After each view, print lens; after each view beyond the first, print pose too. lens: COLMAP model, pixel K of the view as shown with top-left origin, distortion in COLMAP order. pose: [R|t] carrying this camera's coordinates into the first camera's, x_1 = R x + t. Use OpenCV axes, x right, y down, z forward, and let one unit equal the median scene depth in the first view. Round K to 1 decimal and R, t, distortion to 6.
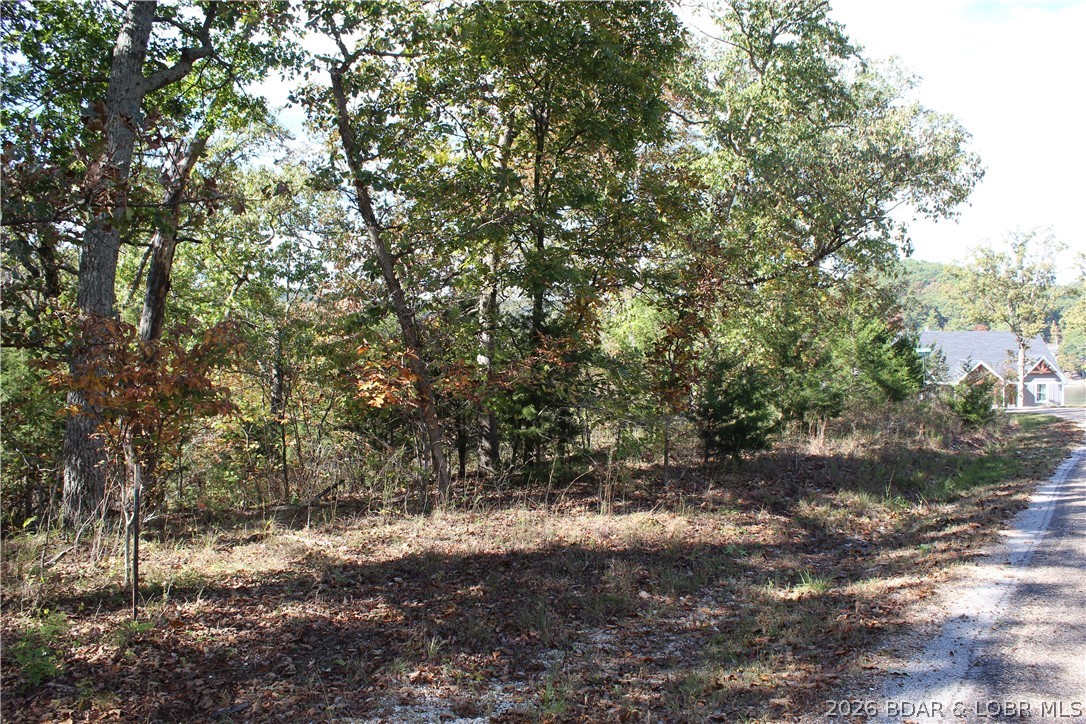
lens RADIAL K [[904.0, 0, 535.8], [0, 904.0, 358.2], [0, 0, 1]] dist [-0.155773, 0.137967]
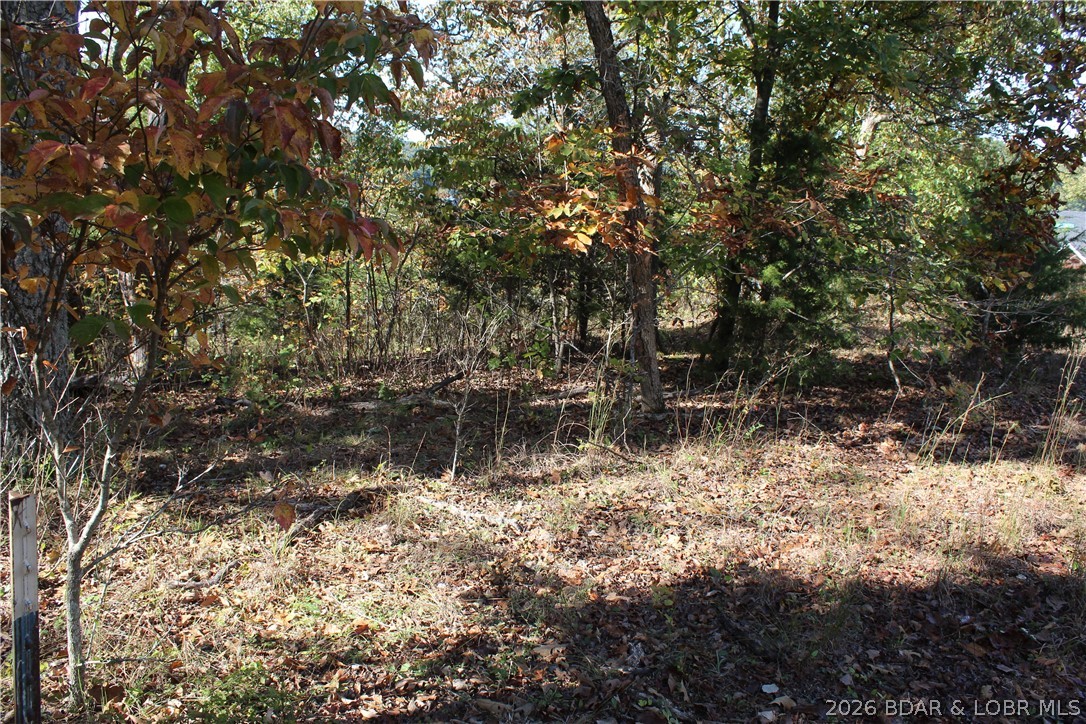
lens RADIAL K [[904.0, 0, 535.8], [0, 904.0, 358.2], [0, 0, 1]] dist [-0.155773, 0.137967]
pose [[0.997876, 0.063214, -0.015745, -0.200094], [-0.059747, 0.984383, 0.165591, 0.031283], [0.025967, -0.164299, 0.986069, 0.482835]]
